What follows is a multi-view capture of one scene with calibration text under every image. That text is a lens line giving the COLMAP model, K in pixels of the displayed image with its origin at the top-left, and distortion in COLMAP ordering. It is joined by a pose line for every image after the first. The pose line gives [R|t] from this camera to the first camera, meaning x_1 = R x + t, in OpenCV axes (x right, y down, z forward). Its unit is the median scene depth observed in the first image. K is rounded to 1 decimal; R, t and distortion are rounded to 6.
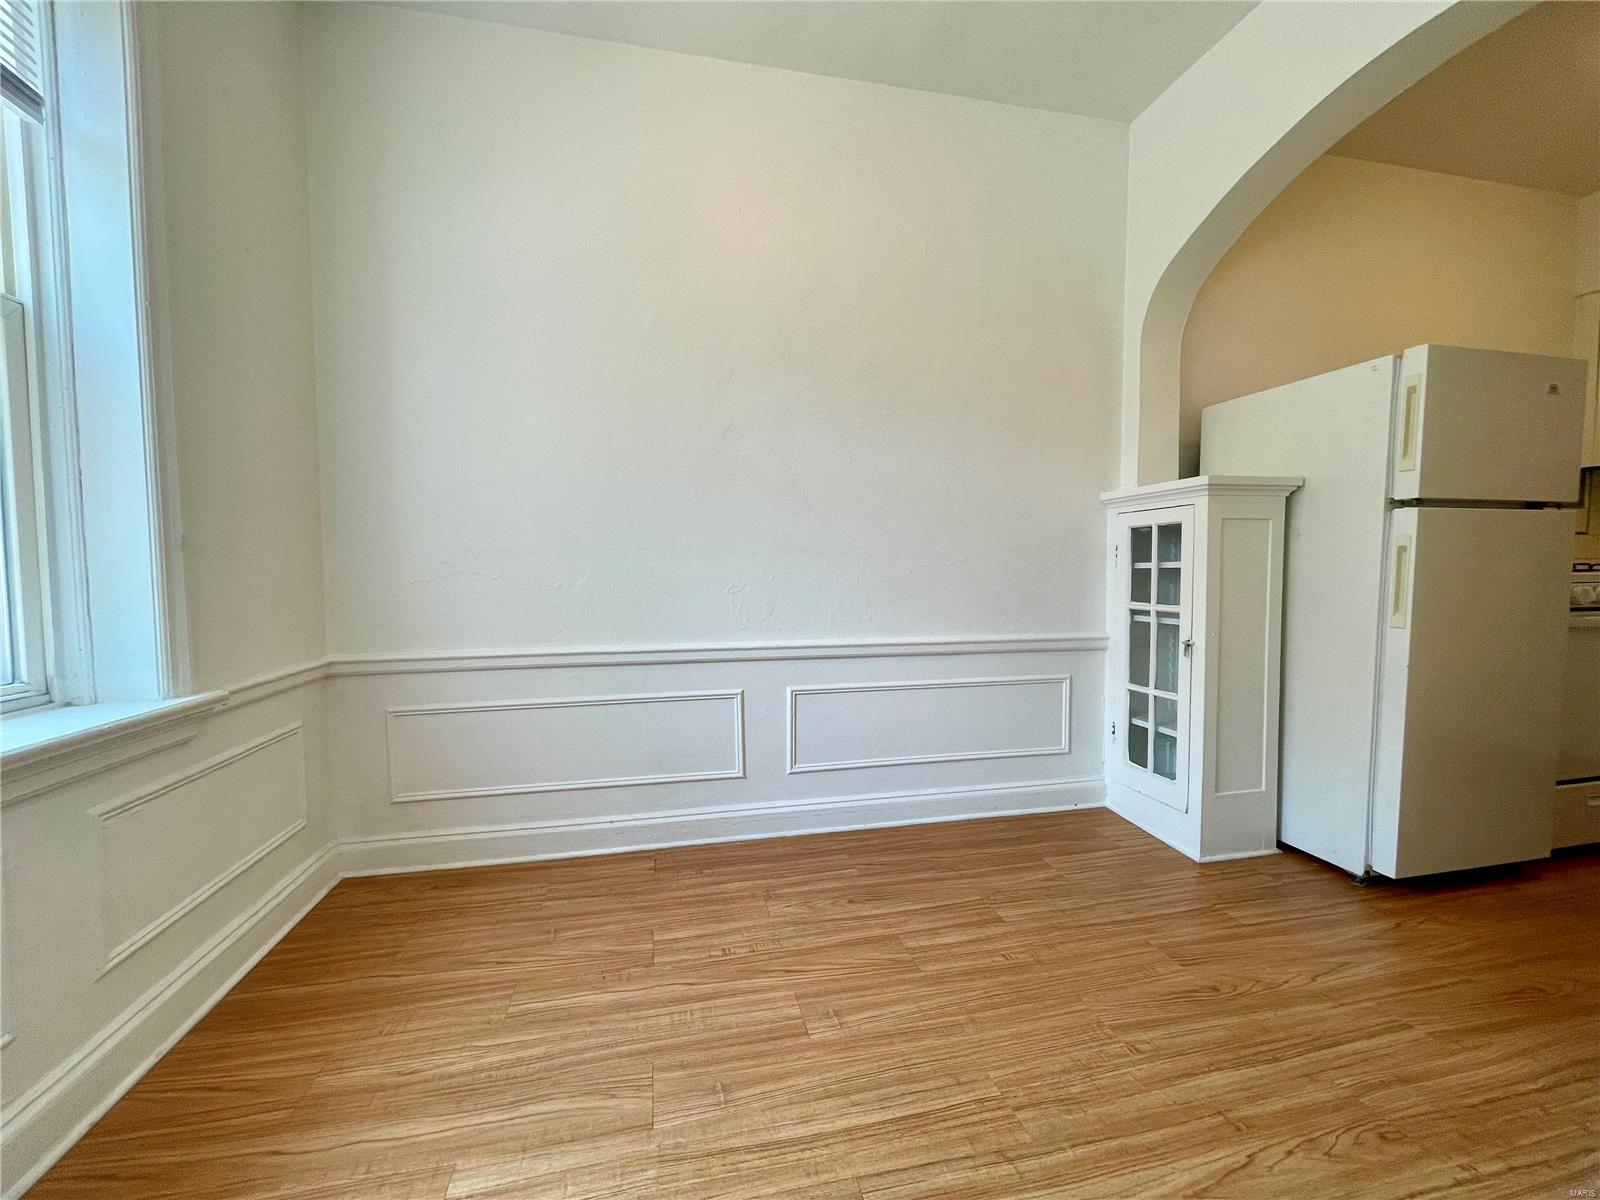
lens RADIAL K [[643.8, 0, 800.0], [0, 643.8, 600.0], [0, 0, 1]] dist [0.000565, -0.000301]
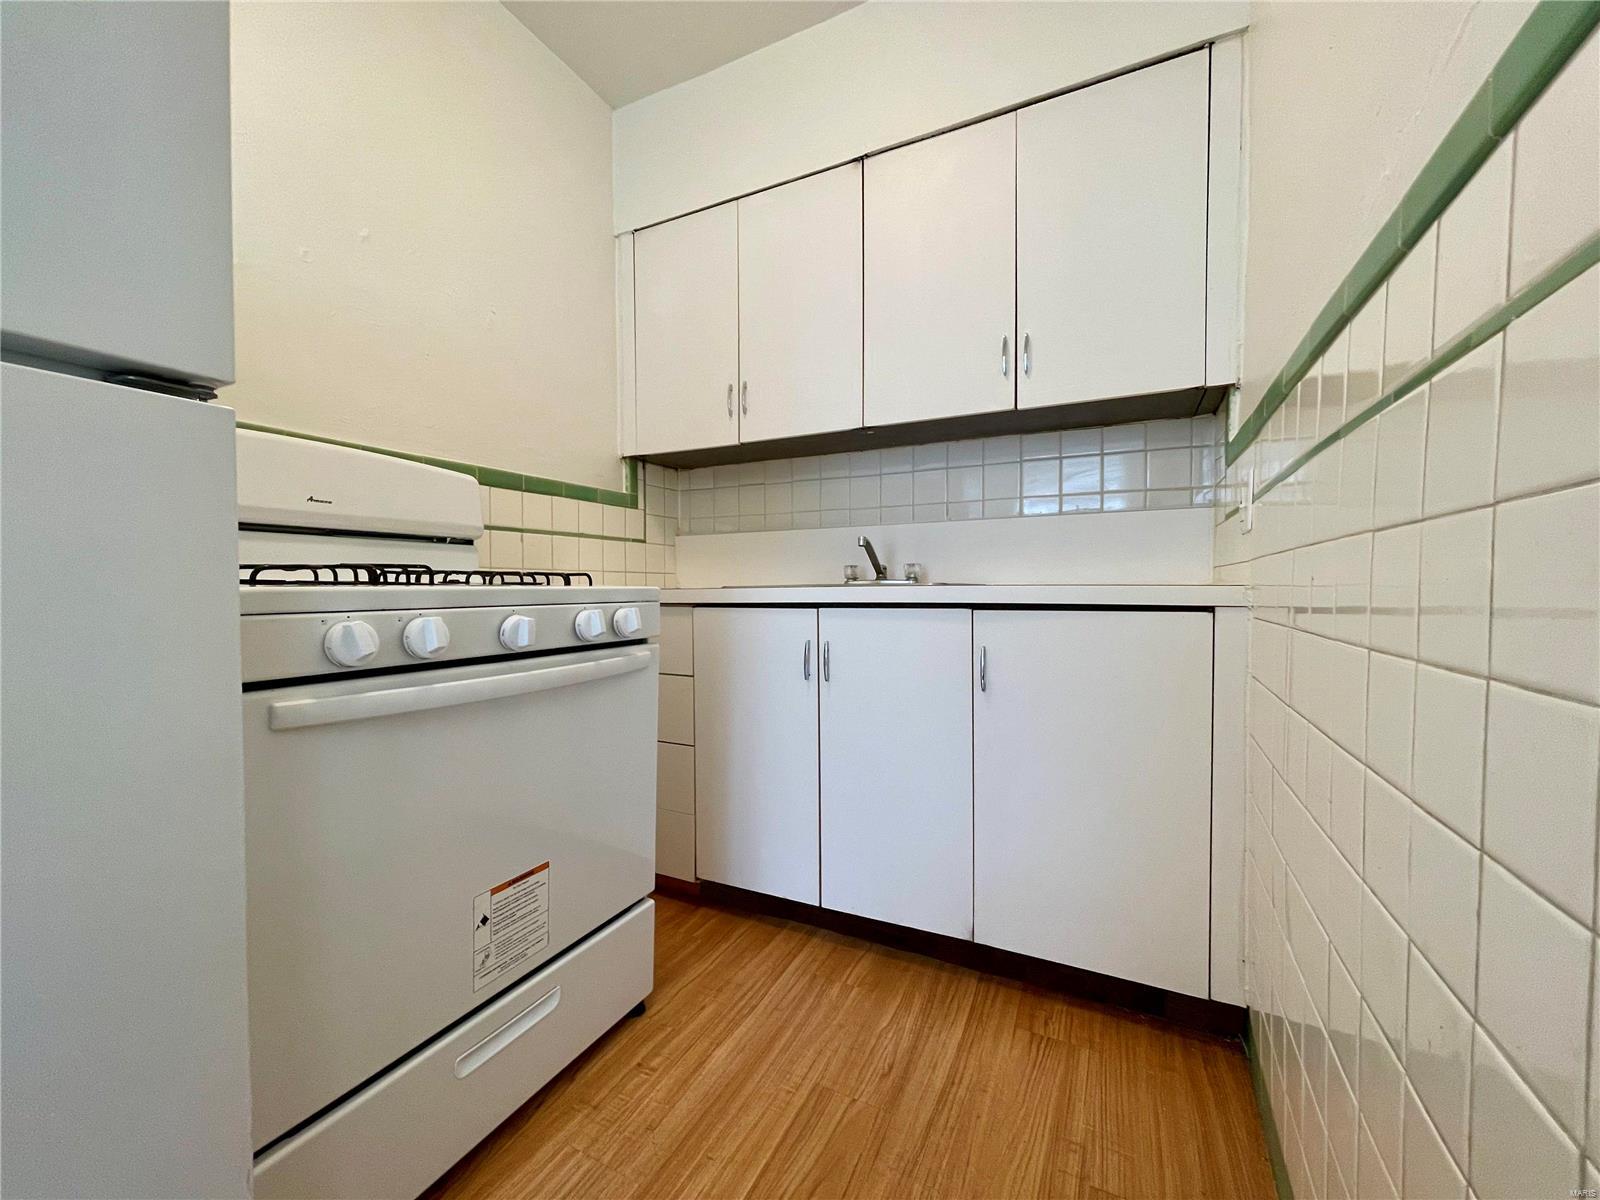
lens RADIAL K [[639.4, 0, 795.1], [0, 639.4, 599.0], [0, 0, 1]] dist [0.000204, 0.000175]
pose [[0.632537, -0.018090, 0.774319, 1.148400], [0.037059, 0.999289, -0.006928, -0.023941], [-0.773643, 0.033078, 0.632758, 0.551896]]
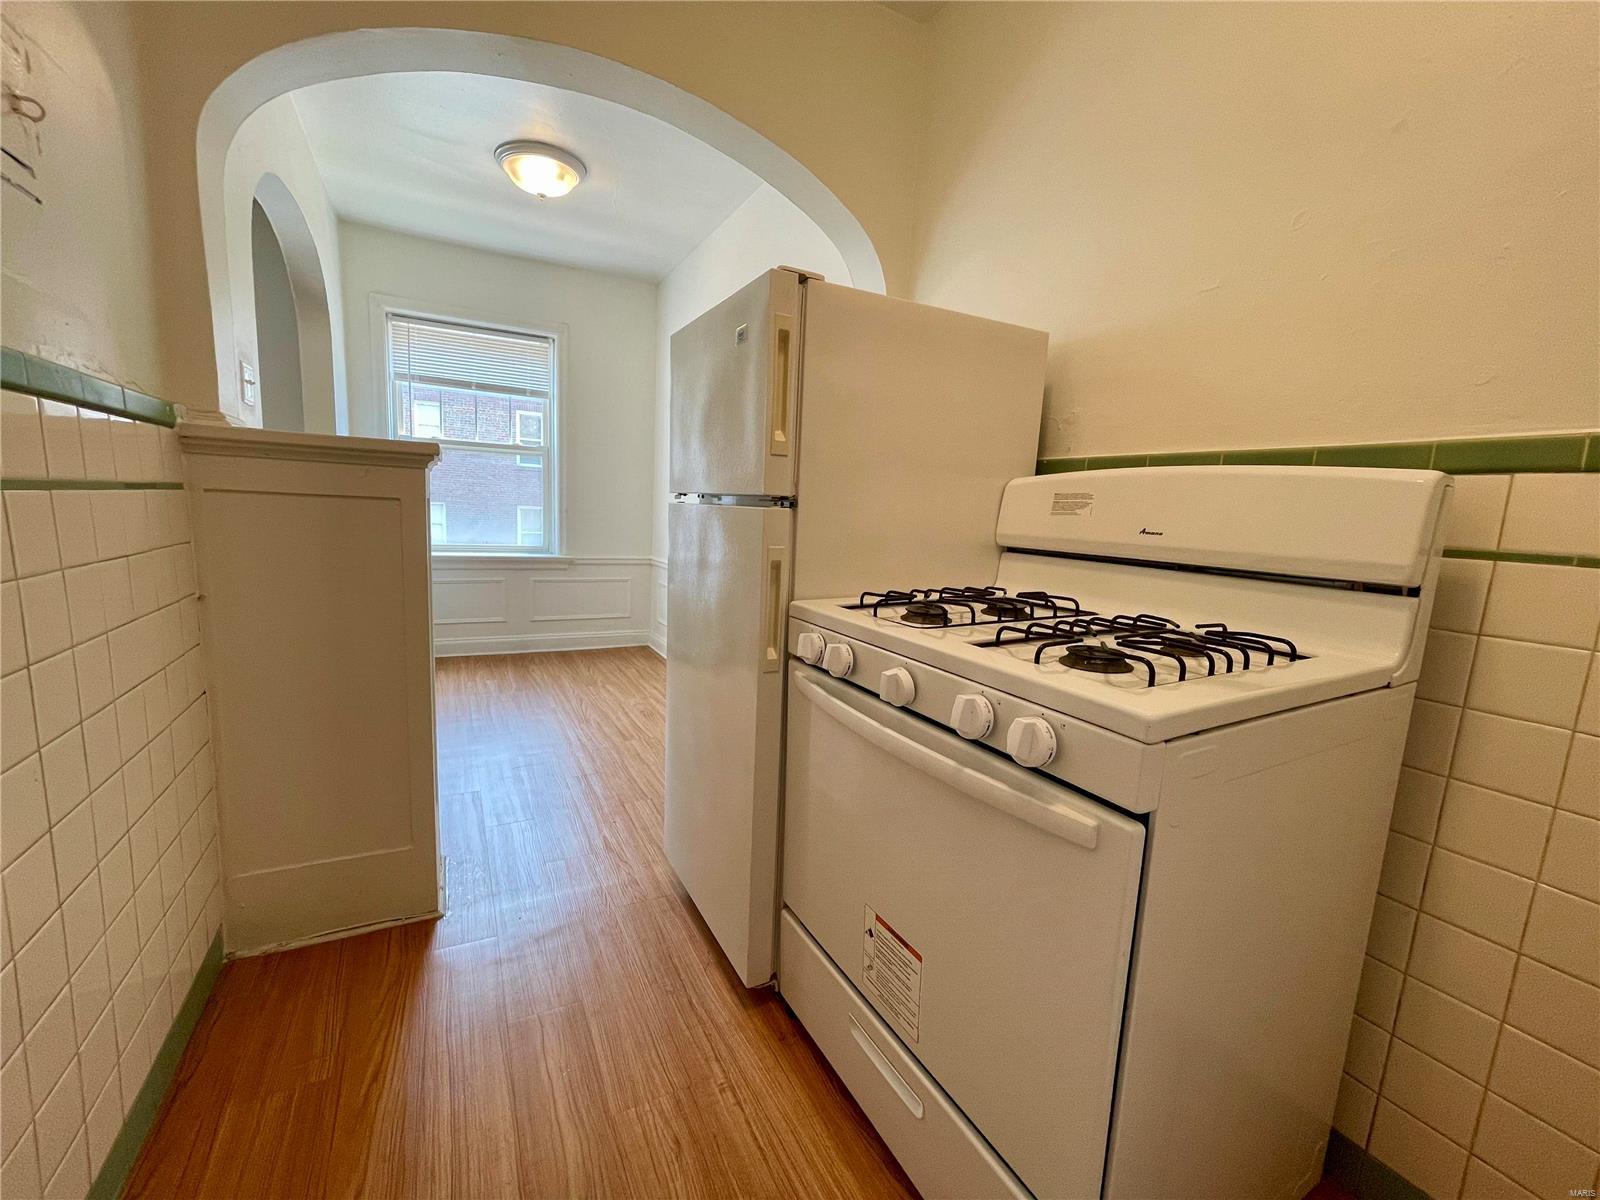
lens RADIAL K [[649.4, 0, 792.8], [0, 649.4, 601.6], [0, 0, 1]] dist [0.000894, -0.000012]
pose [[0.271401, 0.157696, -0.949460, 1.899334], [-0.095778, 0.986014, 0.136389, -0.140322], [0.957689, 0.053921, 0.282709, 0.855961]]
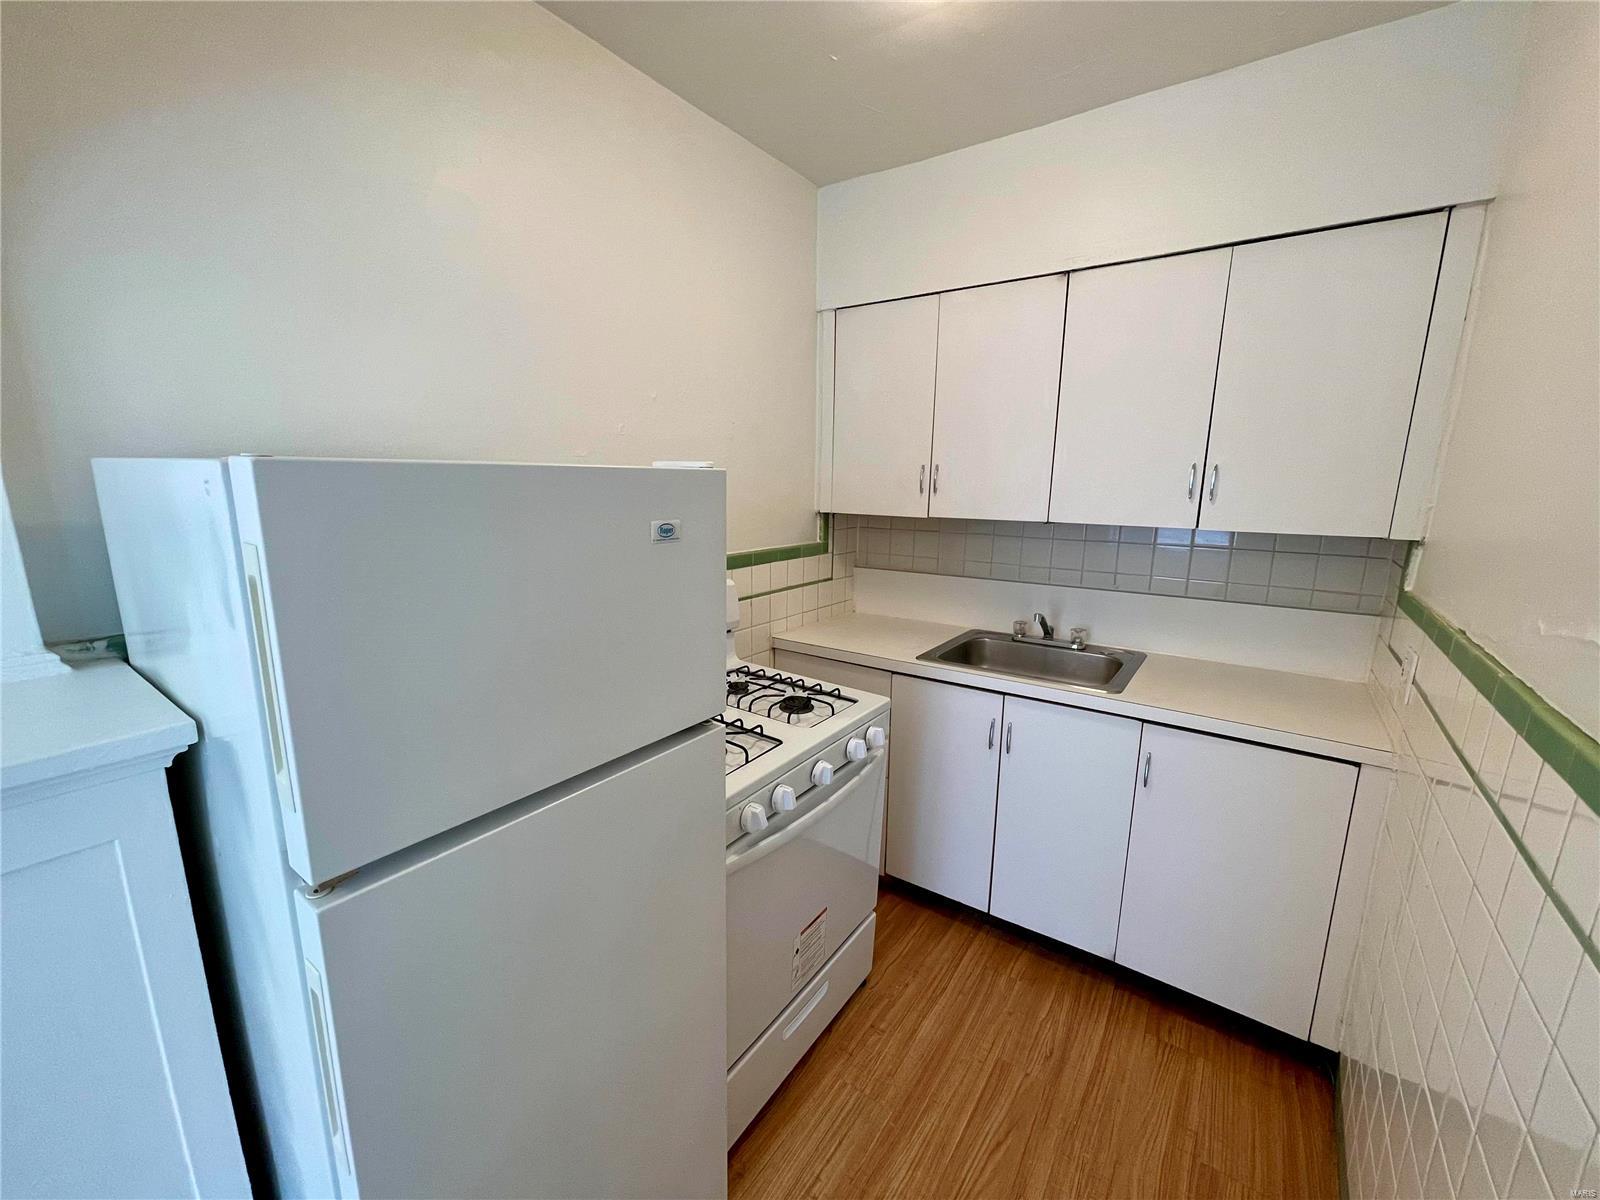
lens RADIAL K [[643.8, 0, 800.0], [0, 643.8, 600.0], [0, 0, 1]] dist [0.000565, -0.000301]
pose [[0.741007, -0.119176, 0.660837, 0.896011], [0.018116, 0.987314, 0.157740, -0.352942], [-0.671253, -0.104915, 0.733766, 0.535840]]
